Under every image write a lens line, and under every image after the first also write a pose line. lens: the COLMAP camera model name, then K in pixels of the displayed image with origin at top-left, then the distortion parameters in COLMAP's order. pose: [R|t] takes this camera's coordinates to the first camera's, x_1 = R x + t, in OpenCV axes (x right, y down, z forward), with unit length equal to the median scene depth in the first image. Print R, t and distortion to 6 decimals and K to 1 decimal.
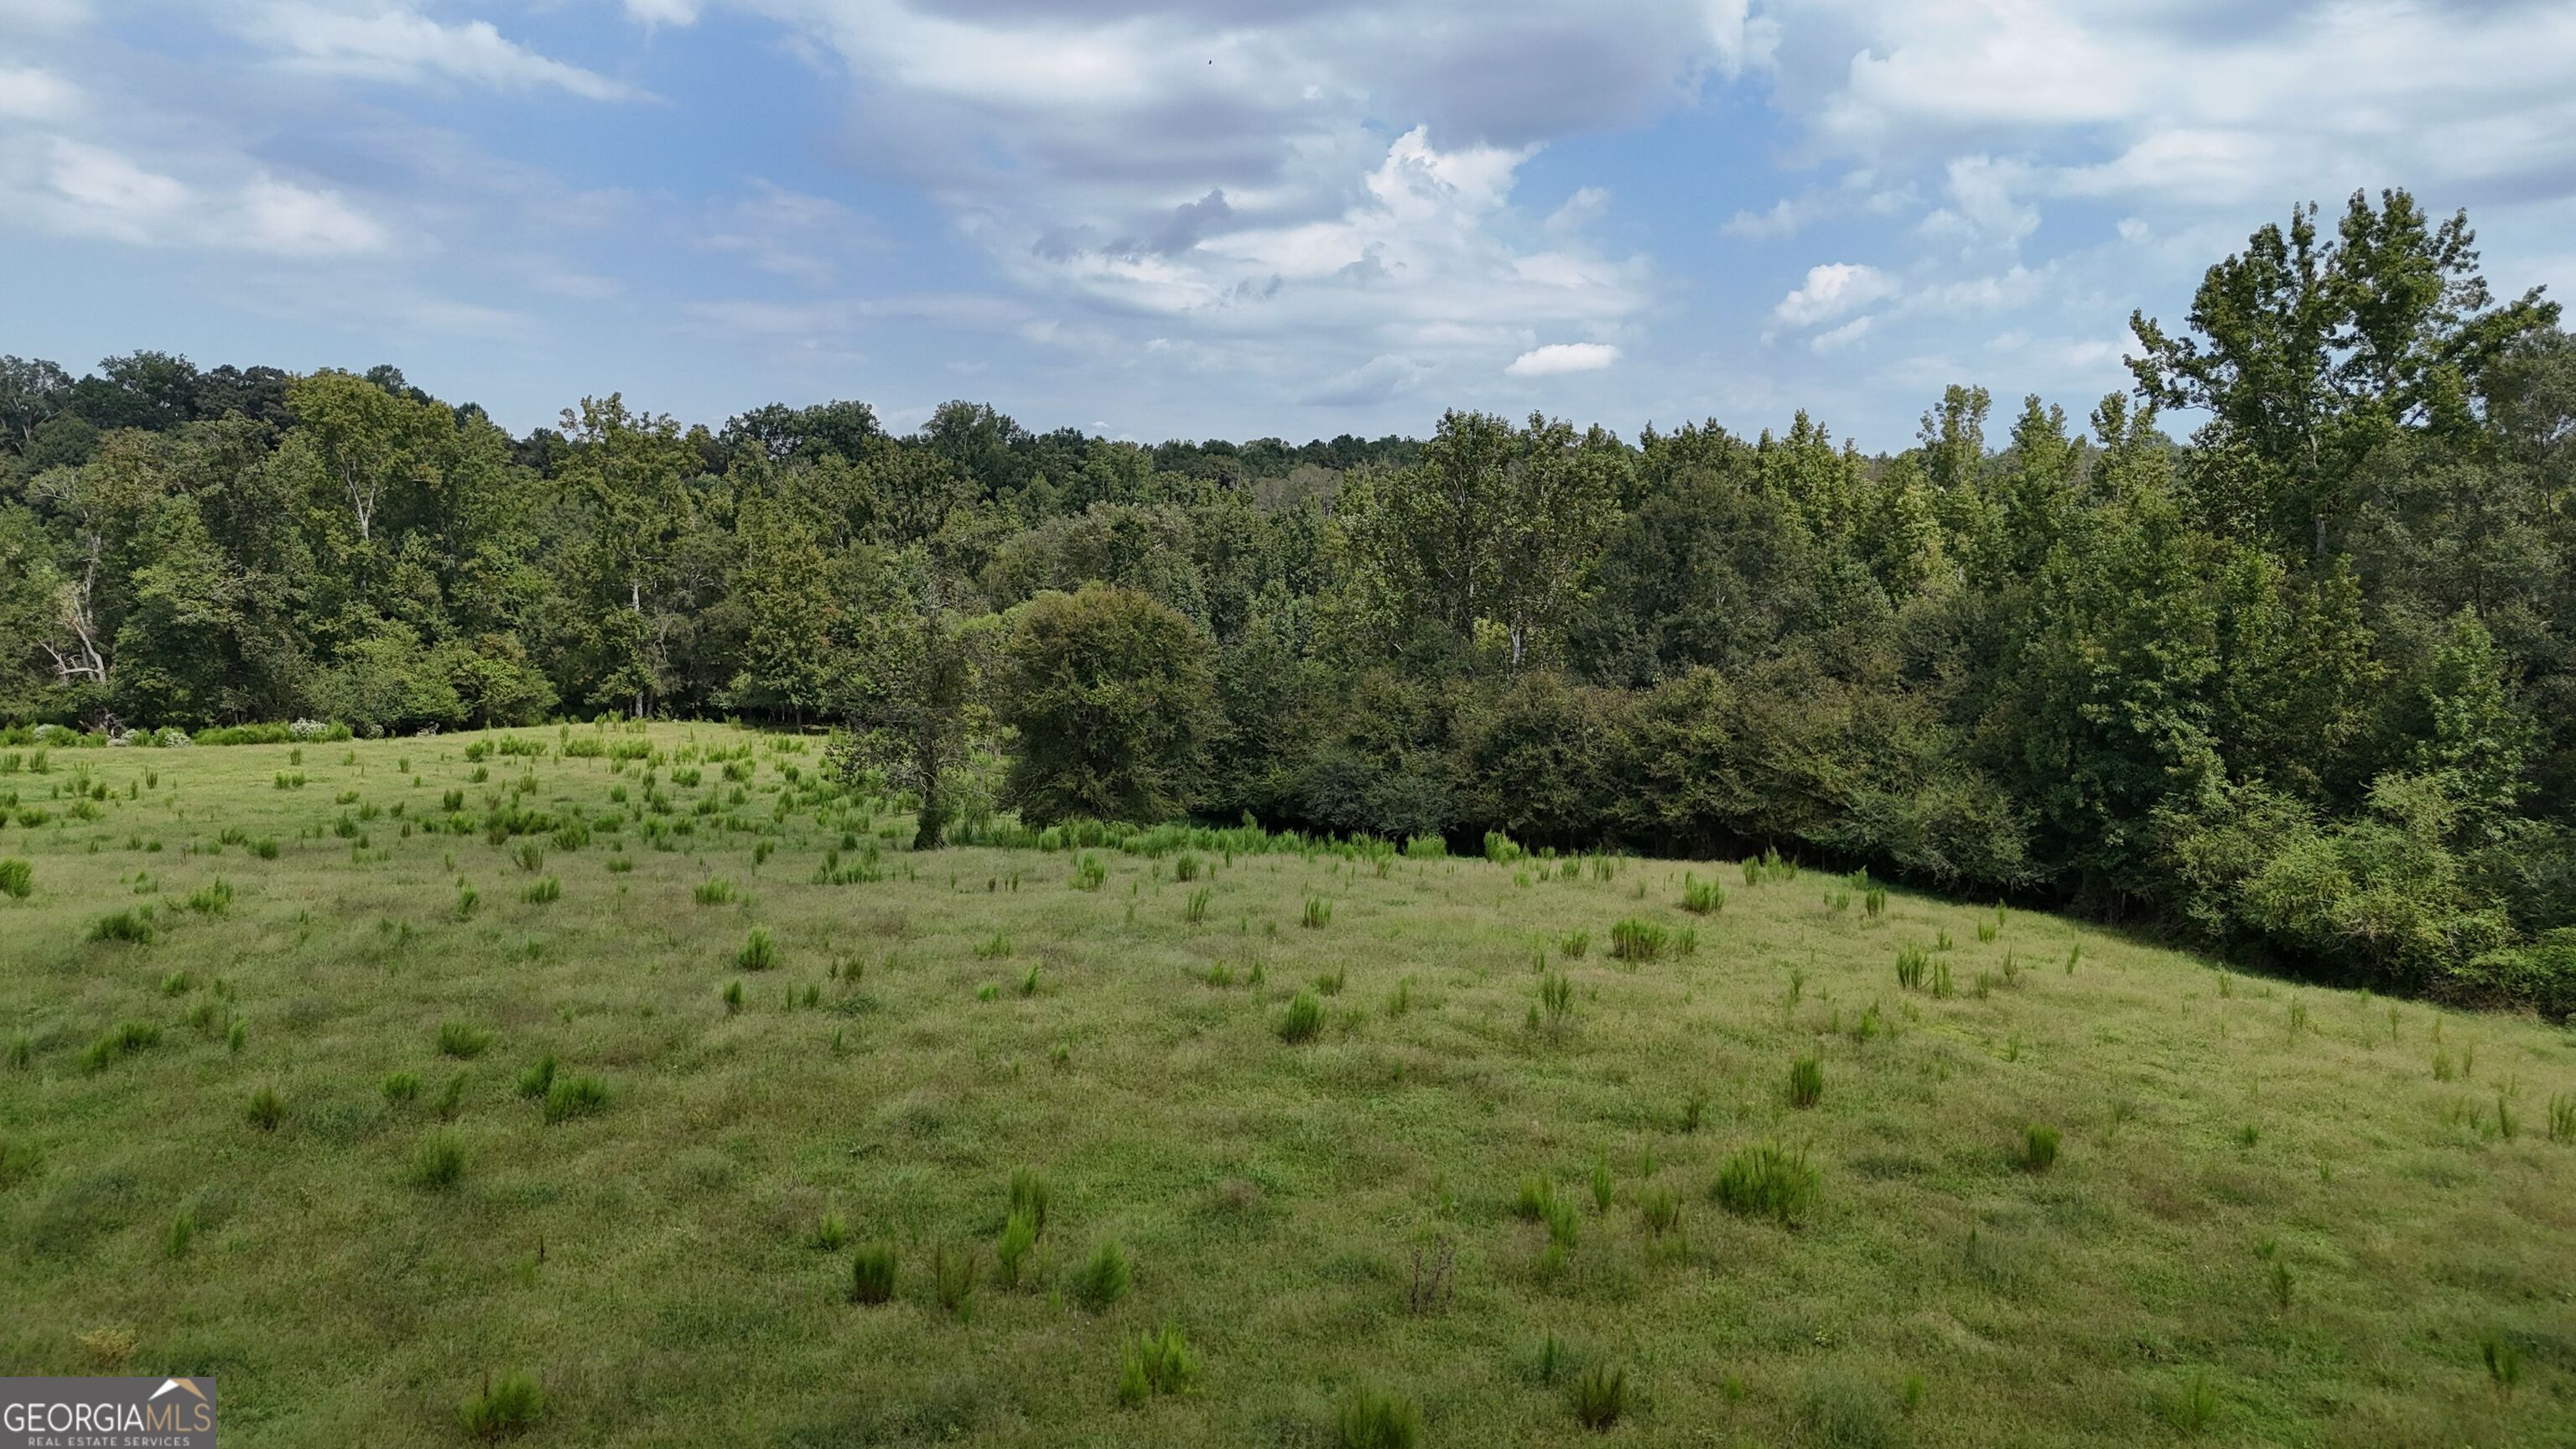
lens RADIAL K [[1902.7, 0, 1293.7], [0, 1902.7, 744.5], [0, 0, 1]] dist [0.086614, -0.093362]
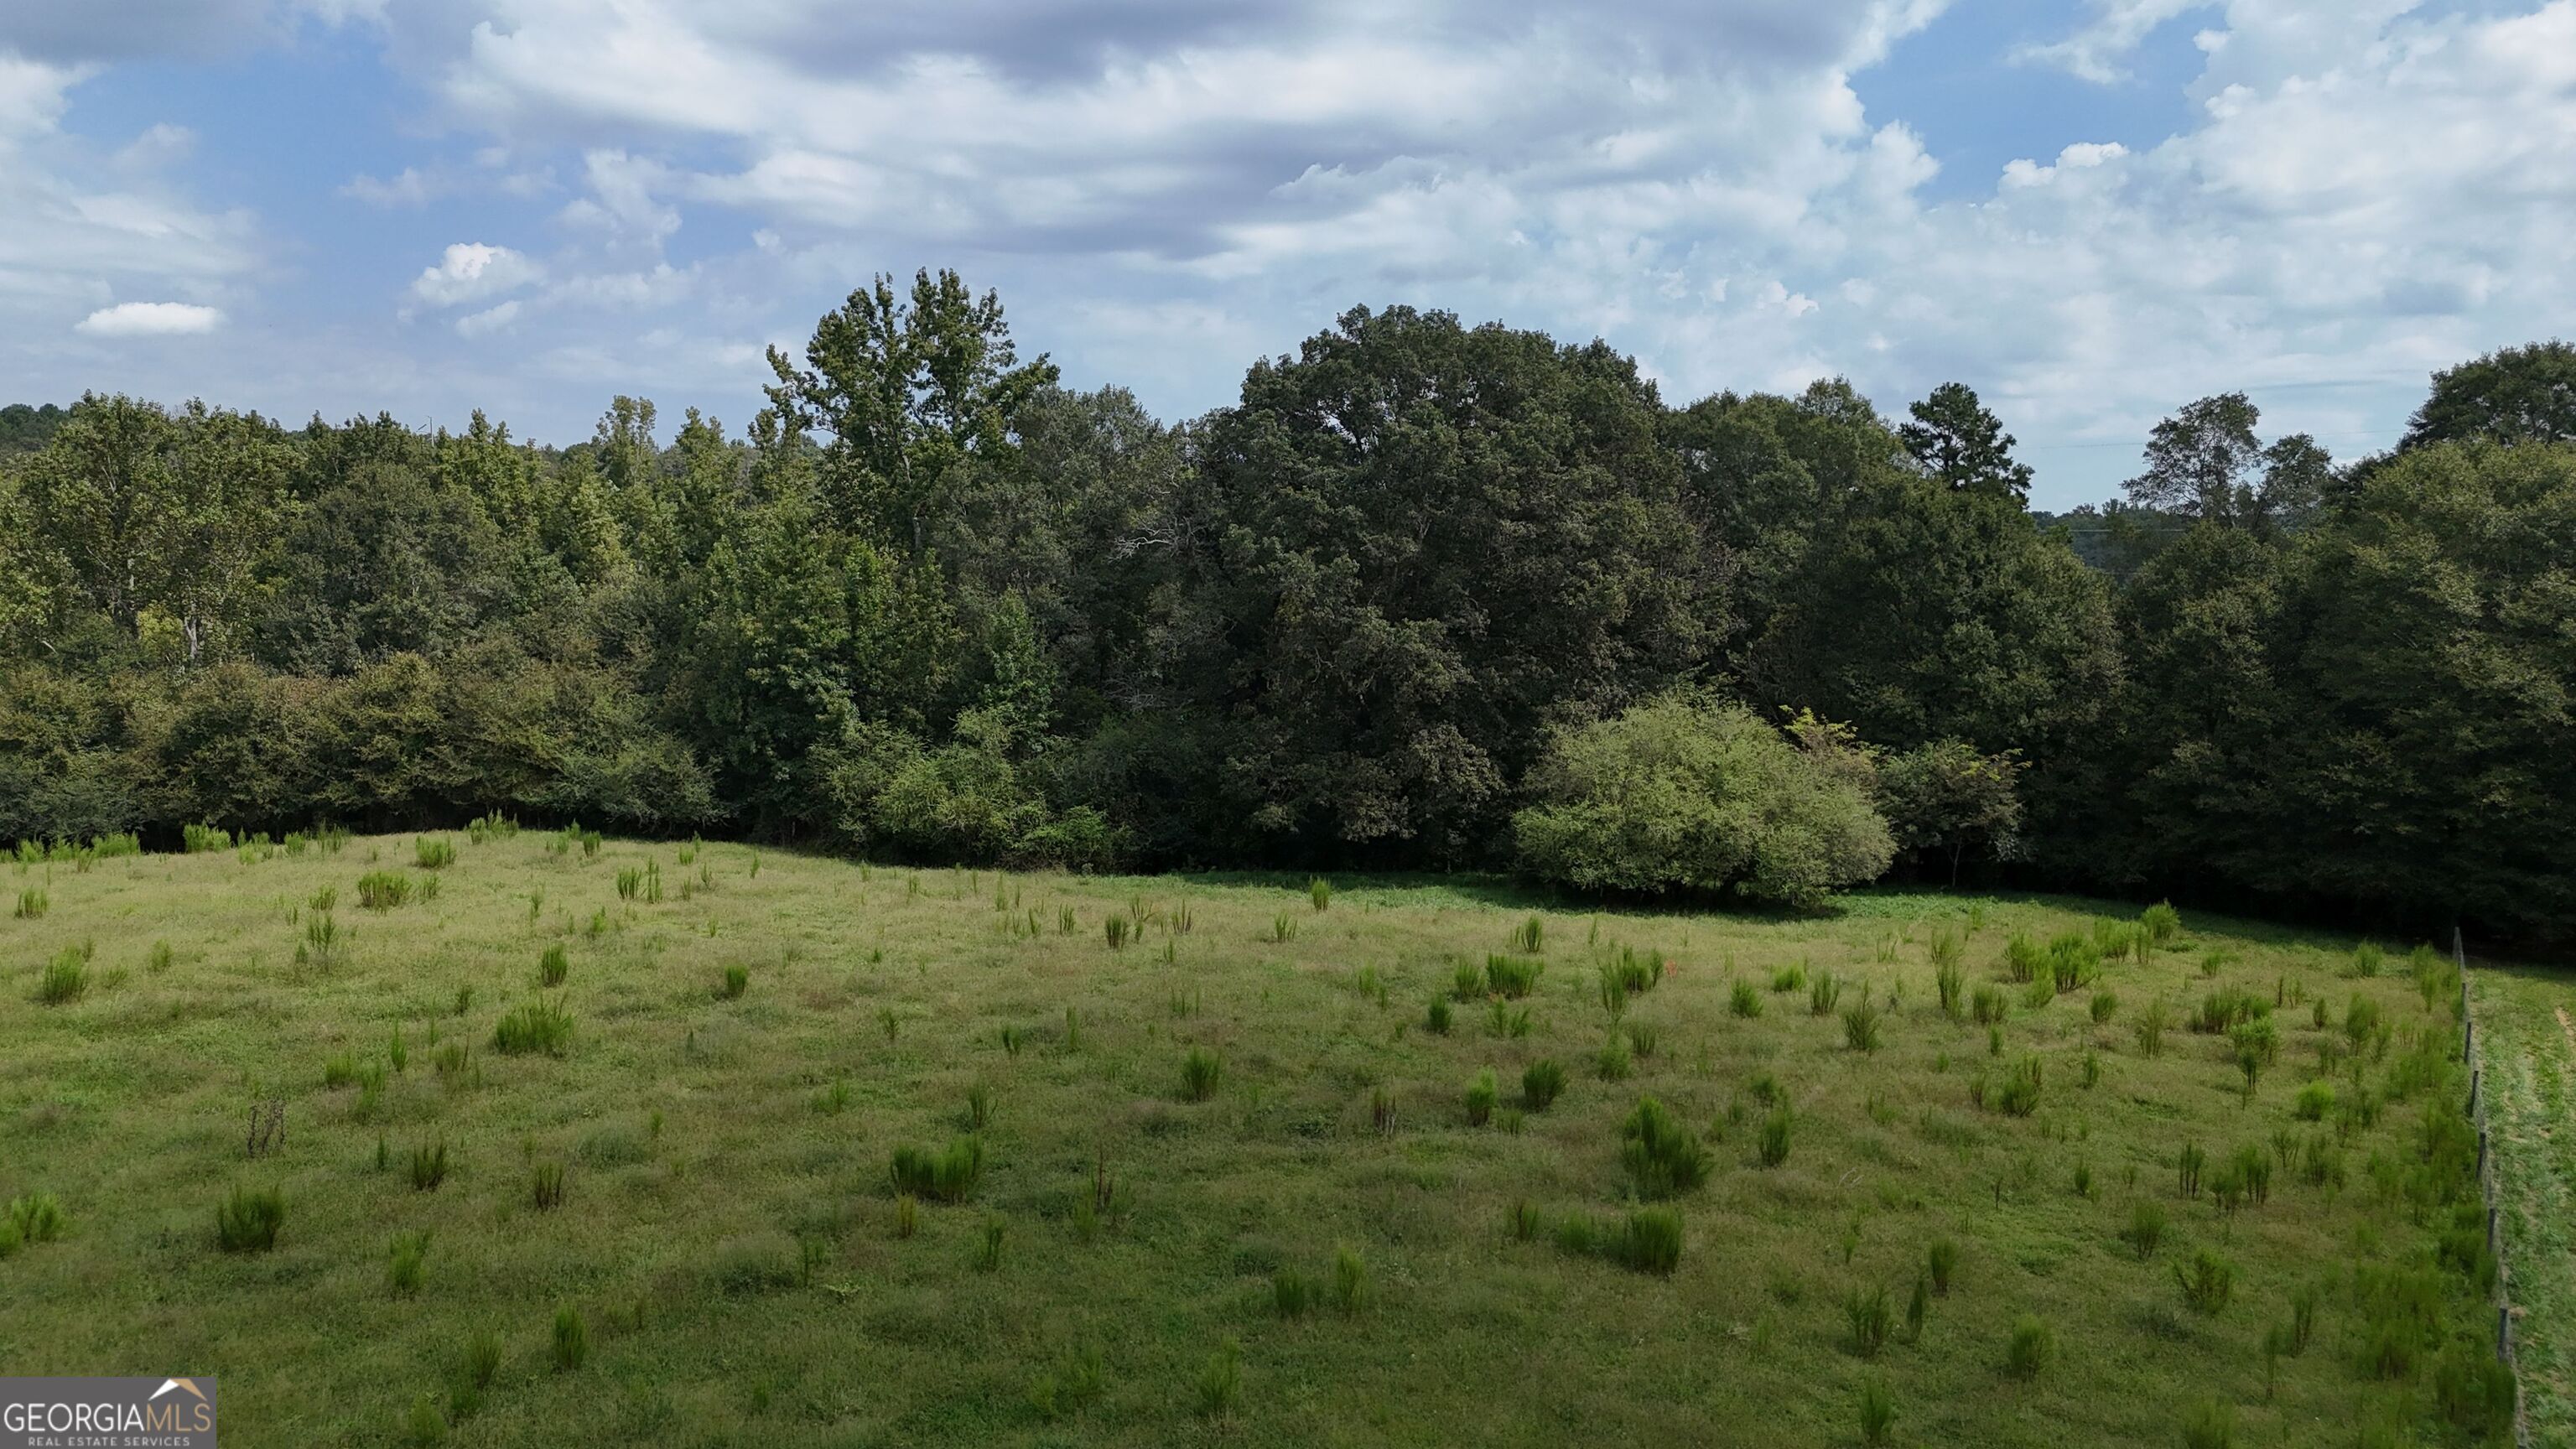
lens RADIAL K [[1902.7, 0, 1293.7], [0, 1902.7, 744.5], [0, 0, 1]] dist [0.086614, -0.093362]
pose [[0.788929, -0.066738, 0.610850, -0.063930], [0.064166, 0.997597, 0.026119, 0.016197], [-0.611125, 0.018590, 0.791315, -0.171393]]
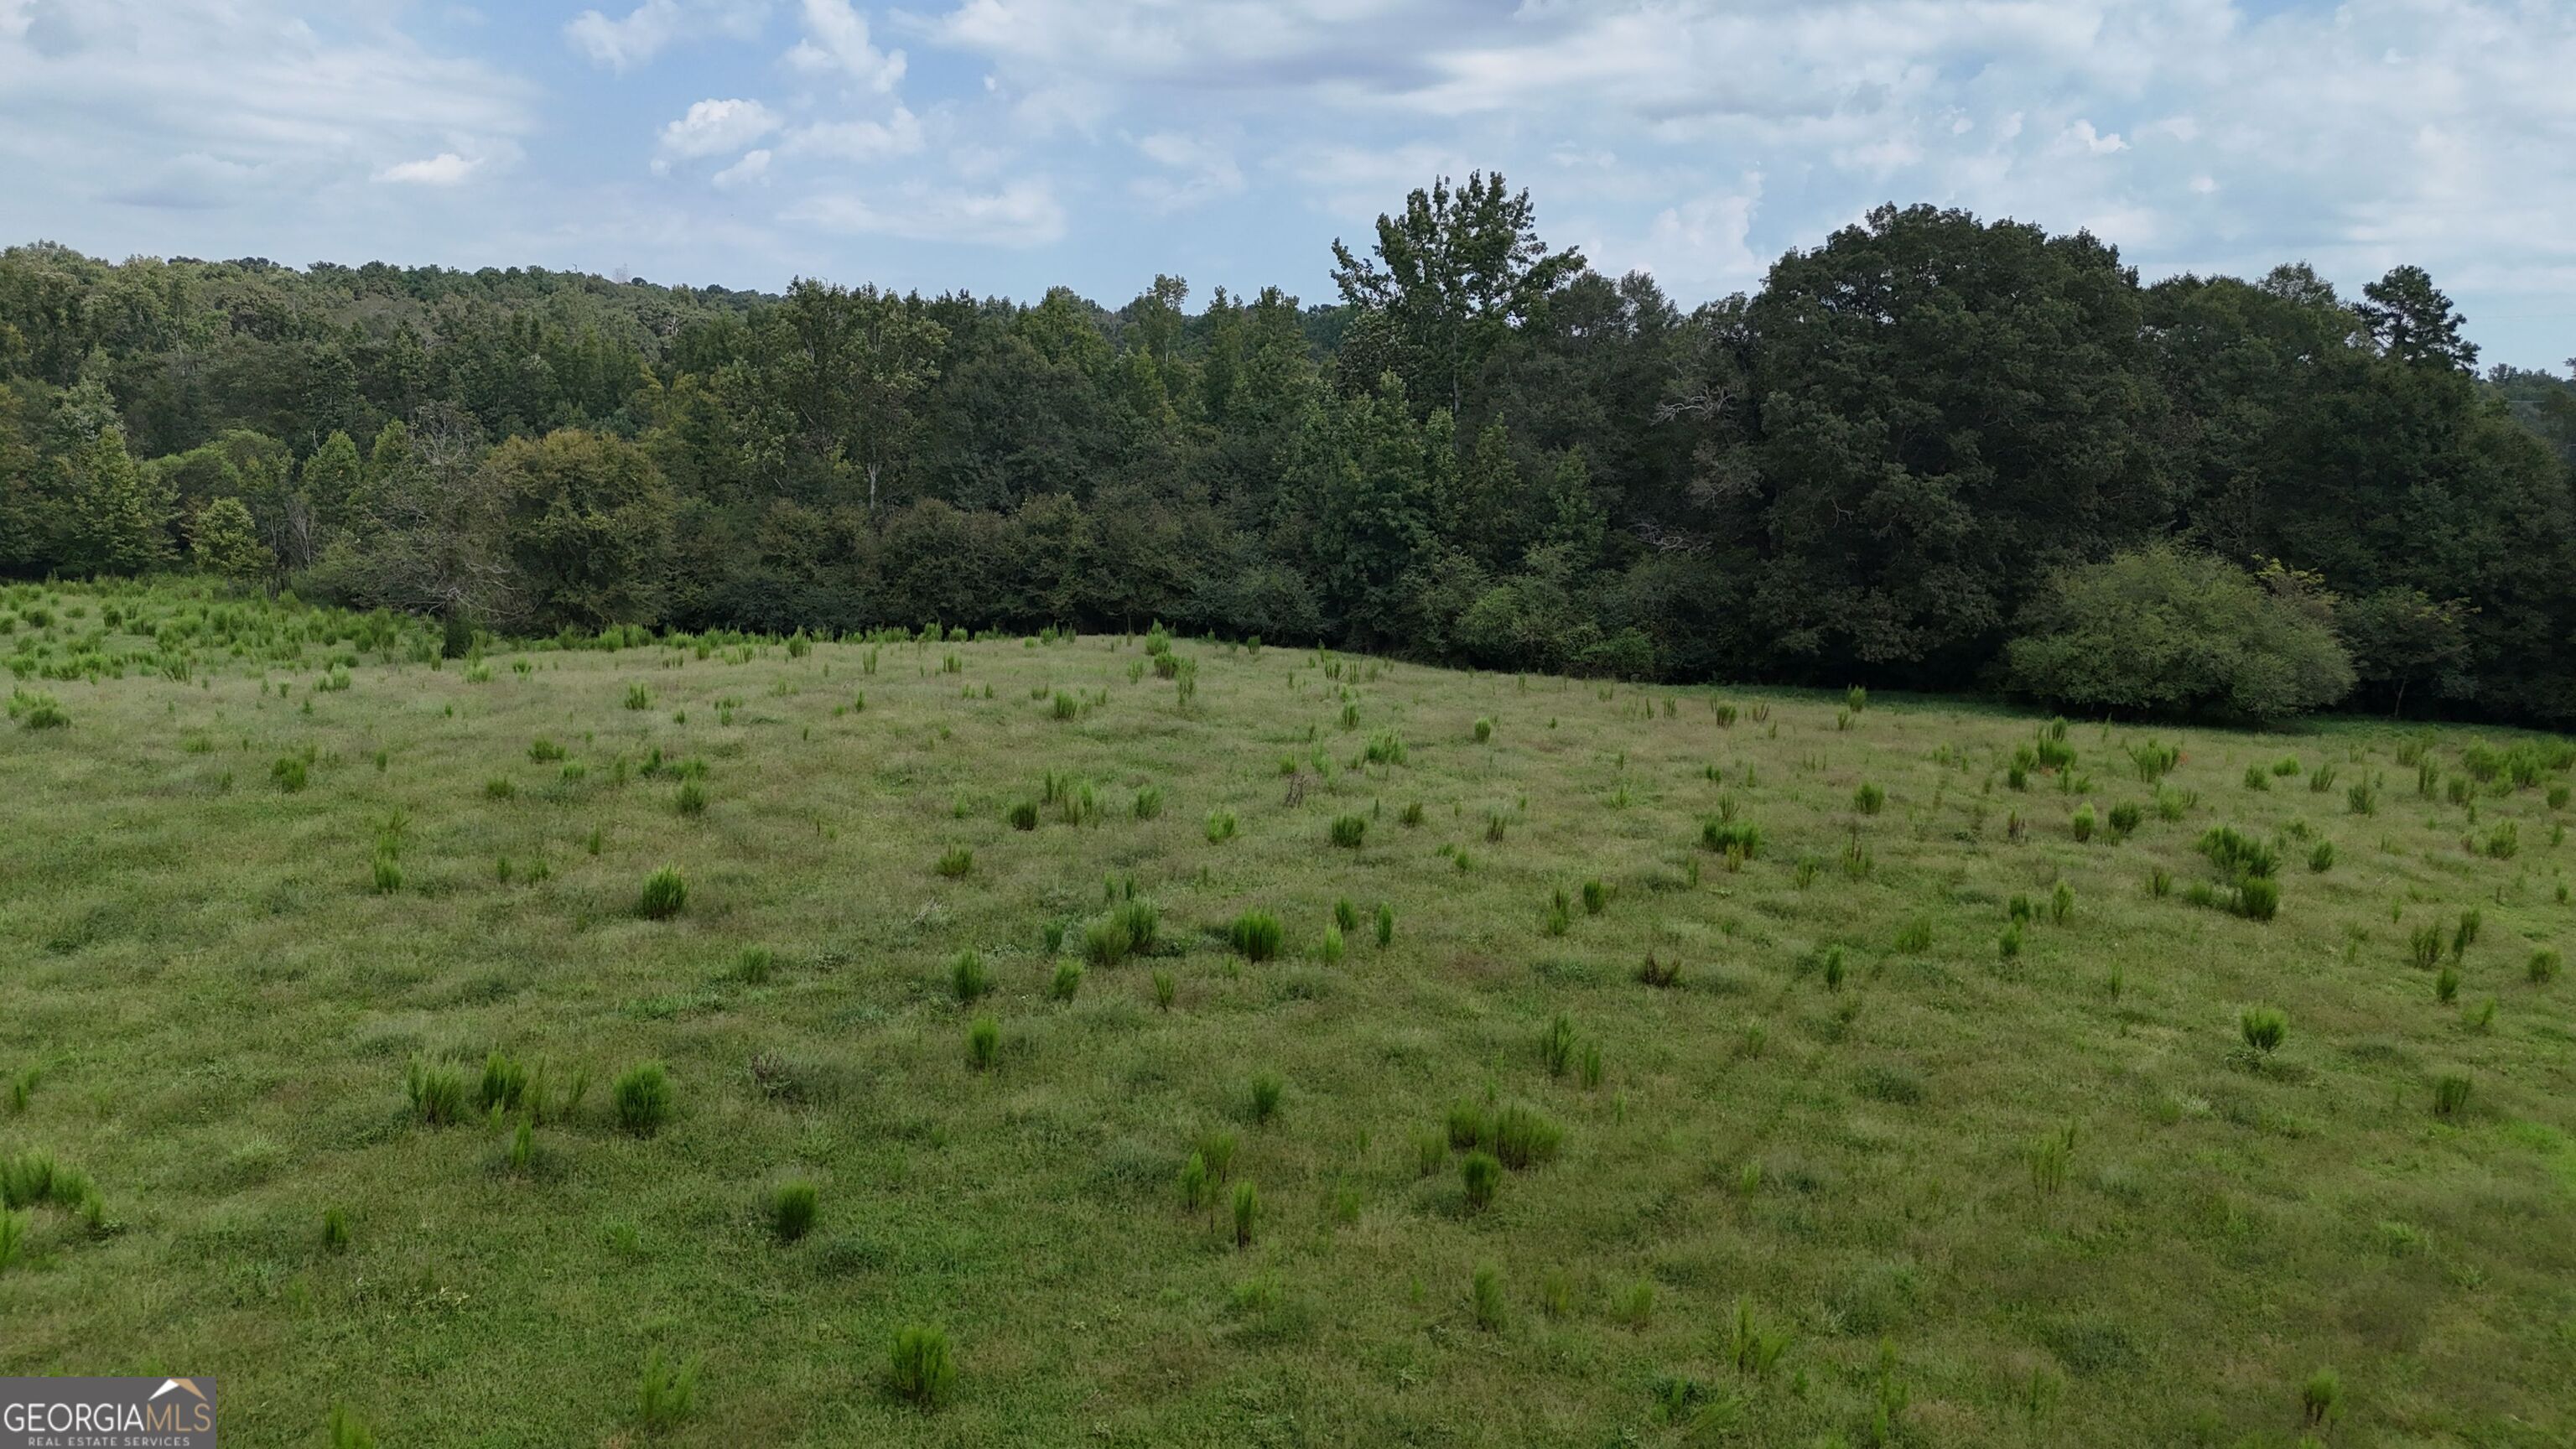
lens RADIAL K [[1889.9, 0, 1344.7], [0, 1889.9, 730.9], [0, 0, 1]] dist [0.063635, -0.027366]
pose [[0.862304, -0.078432, 0.500281, -0.329948], [0.041856, 0.995591, 0.083939, 0.024818], [-0.504659, -0.051441, 0.861785, -0.270713]]
